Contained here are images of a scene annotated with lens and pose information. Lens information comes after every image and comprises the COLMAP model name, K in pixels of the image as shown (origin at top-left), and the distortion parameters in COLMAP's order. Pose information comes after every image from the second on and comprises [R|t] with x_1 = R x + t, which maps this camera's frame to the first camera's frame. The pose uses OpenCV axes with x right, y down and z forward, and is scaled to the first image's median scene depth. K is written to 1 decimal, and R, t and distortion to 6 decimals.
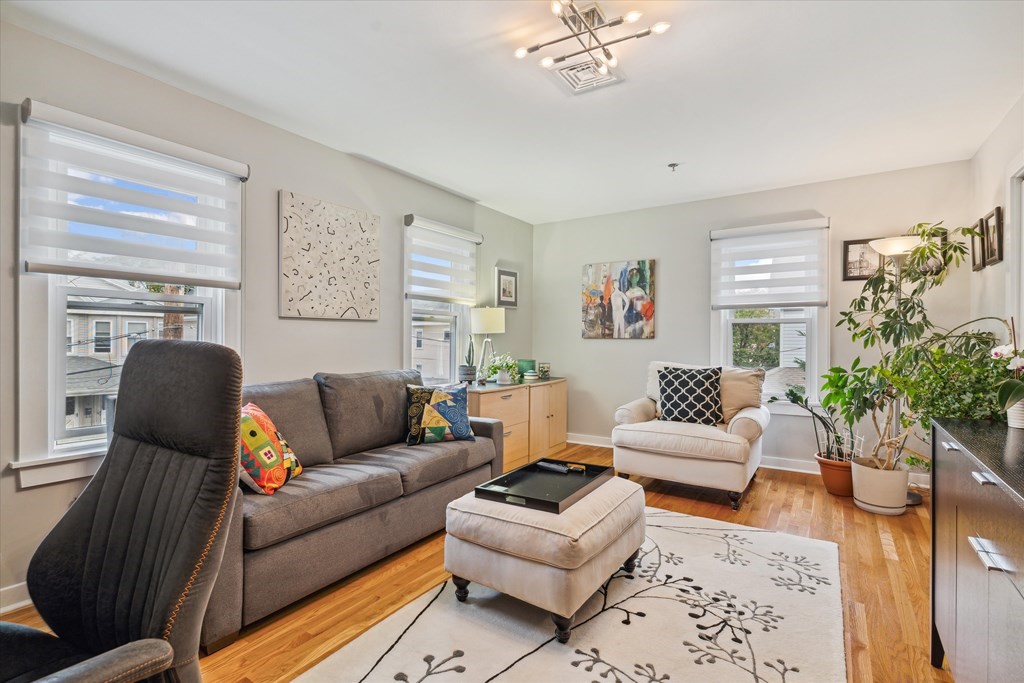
lens RADIAL K [[488.1, 0, 513.6], [0, 488.1, 341.2], [0, 0, 1]] dist [0.002838, -0.000528]
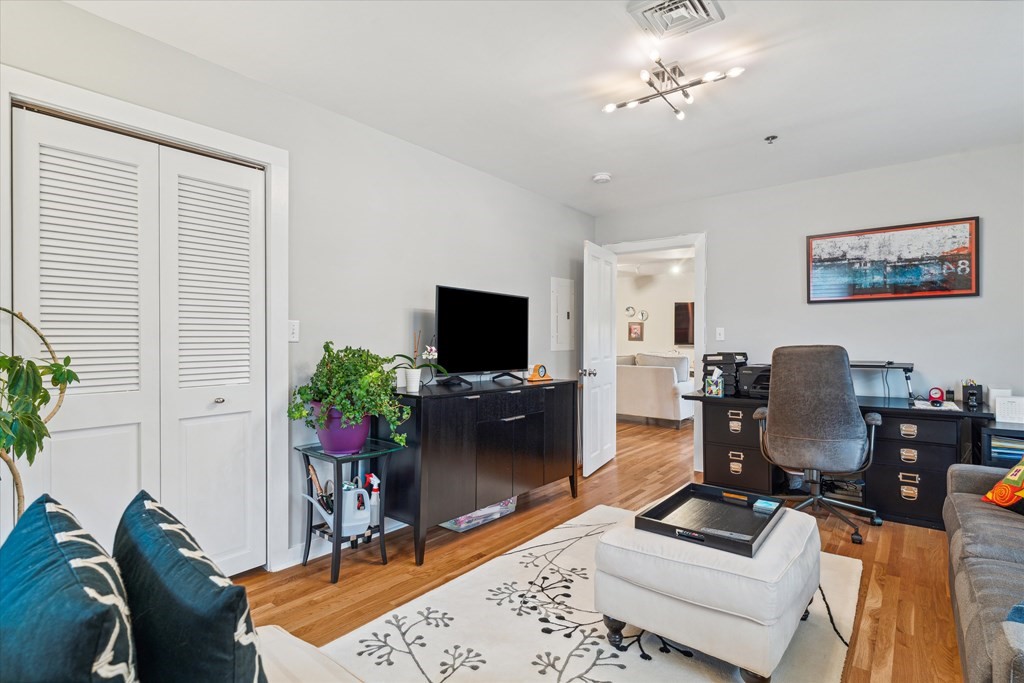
lens RADIAL K [[488.1, 0, 511.6], [0, 488.1, 340.5], [0, 0, 1]] dist [0.002838, -0.000528]
pose [[-0.994467, -0.008406, 0.104714, 0.221334], [-0.008177, 0.999963, 0.002619, -0.012376], [-0.104732, 0.001749, -0.994499, 1.227123]]
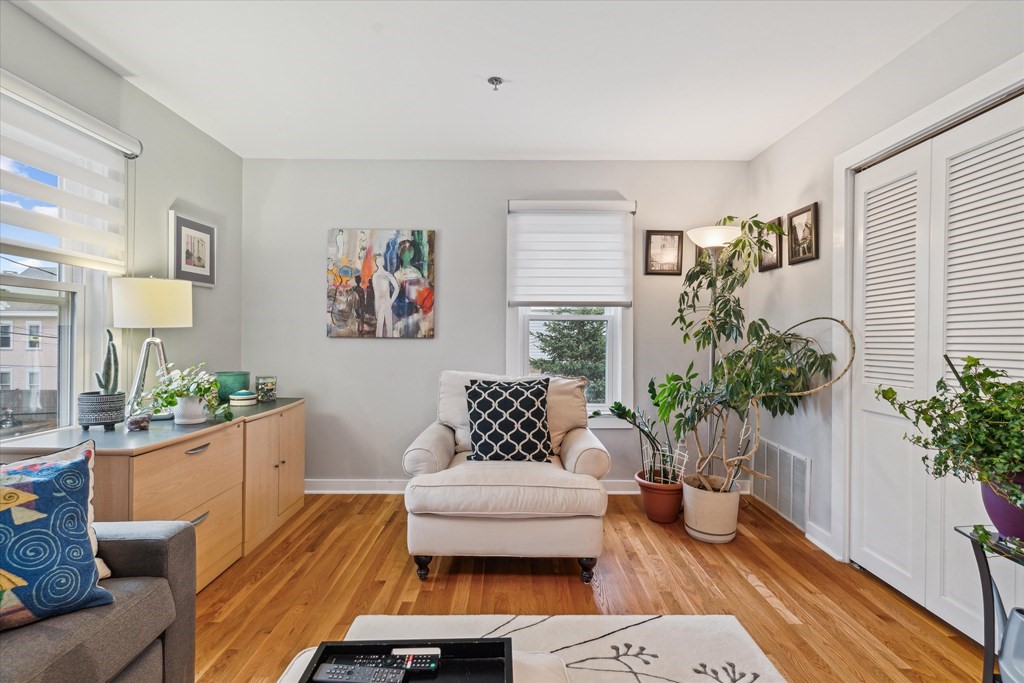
lens RADIAL K [[488.1, 0, 514.0], [0, 488.1, 341.3], [0, 0, 1]] dist [0.002838, -0.000528]
pose [[0.836453, -0.001327, 0.548037, -0.020155], [-0.001700, 0.999986, 0.005015, -0.005866], [-0.548035, -0.005126, 0.836439, 0.420769]]
